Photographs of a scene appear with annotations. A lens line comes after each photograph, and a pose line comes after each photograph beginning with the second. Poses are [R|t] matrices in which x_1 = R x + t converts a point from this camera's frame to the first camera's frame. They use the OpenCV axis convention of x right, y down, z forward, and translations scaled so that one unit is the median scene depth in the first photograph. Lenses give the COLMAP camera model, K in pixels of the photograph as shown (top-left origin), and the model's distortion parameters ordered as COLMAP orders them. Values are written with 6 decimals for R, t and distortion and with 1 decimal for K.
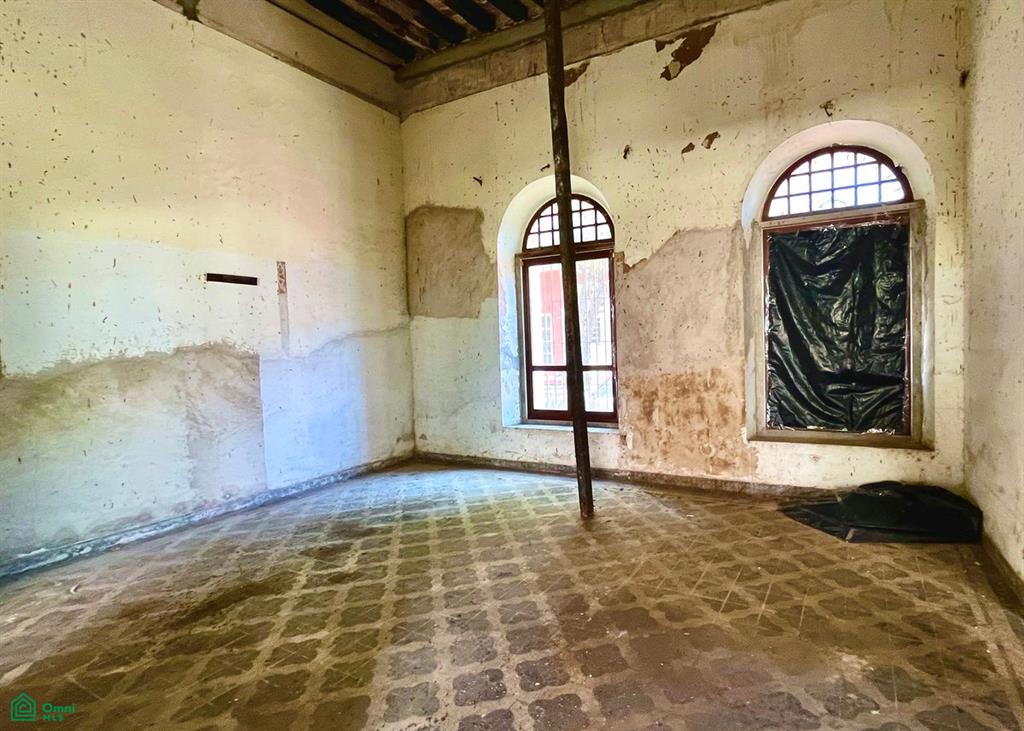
lens RADIAL K [[553.6, 0, 573.8], [0, 553.6, 362.8], [0, 0, 1]] dist [-0.003370, -0.000449]
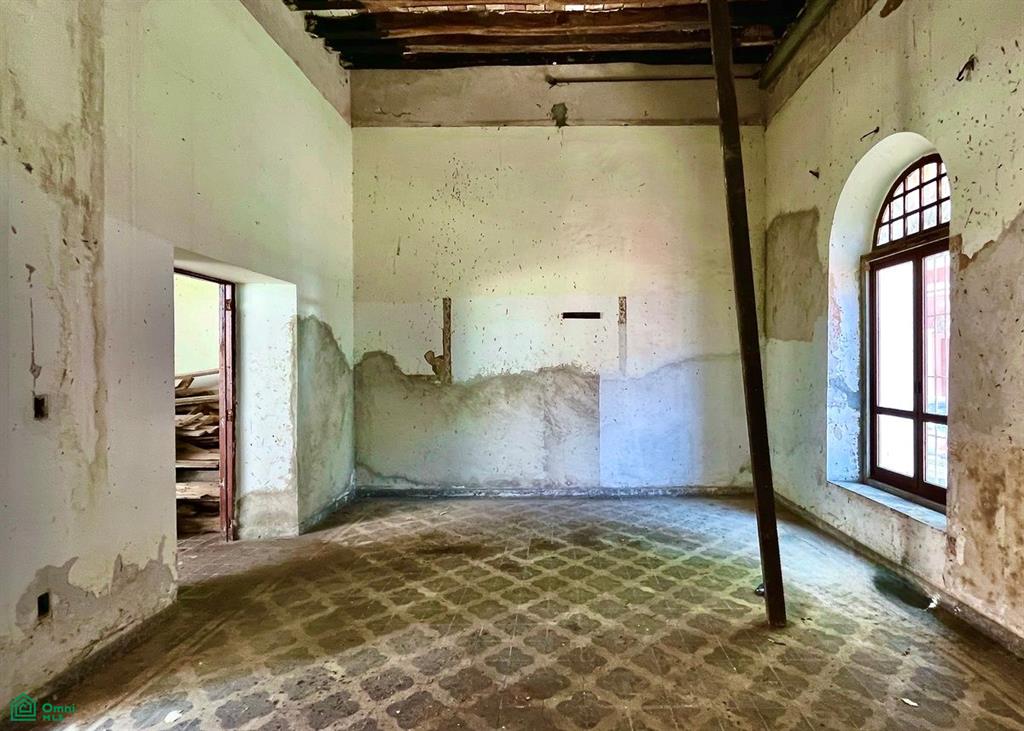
lens RADIAL K [[541.2, 0, 548.6], [0, 541.2, 360.0], [0, 0, 1]] dist [-0.001223, 0.000311]
pose [[0.438319, 0.027145, -0.898409, 0.466205], [-0.041169, 0.999101, 0.010102, -0.056063], [0.897876, 0.032559, 0.439043, 0.373362]]
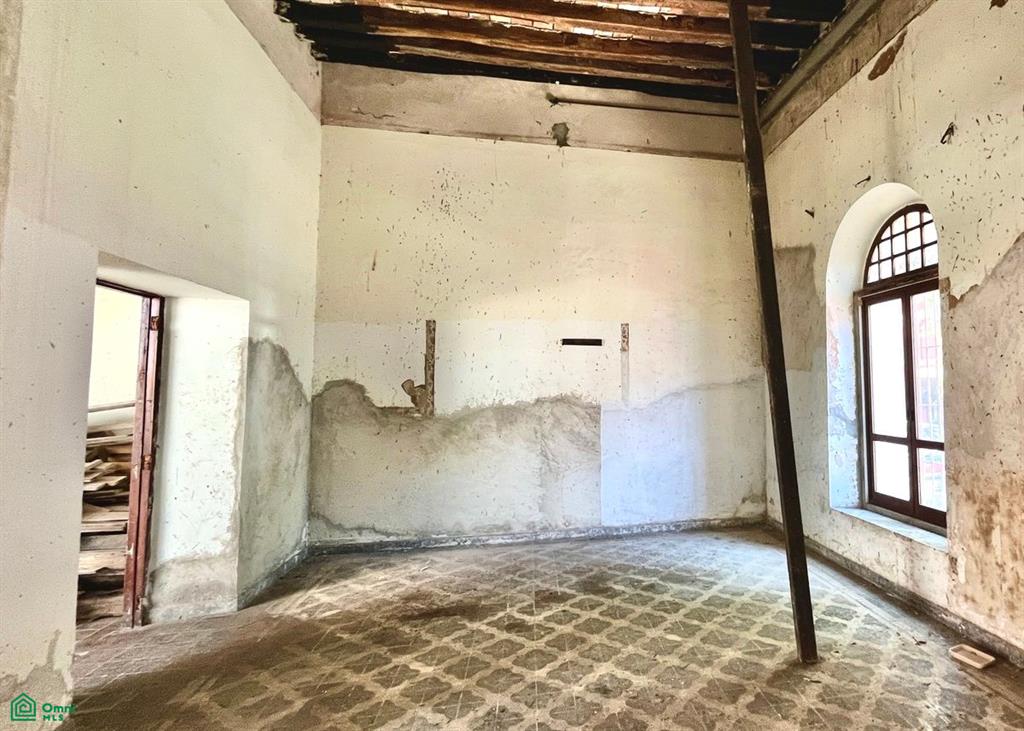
lens RADIAL K [[567.3, 0, 647.1], [0, 567.3, 341.6], [0, 0, 1]] dist [-0.002664, 0.000330]
pose [[0.633989, -0.033998, -0.772594, 0.422443], [-0.040284, 0.996225, -0.076896, -0.060841], [0.772292, 0.079874, 0.630226, 0.317003]]
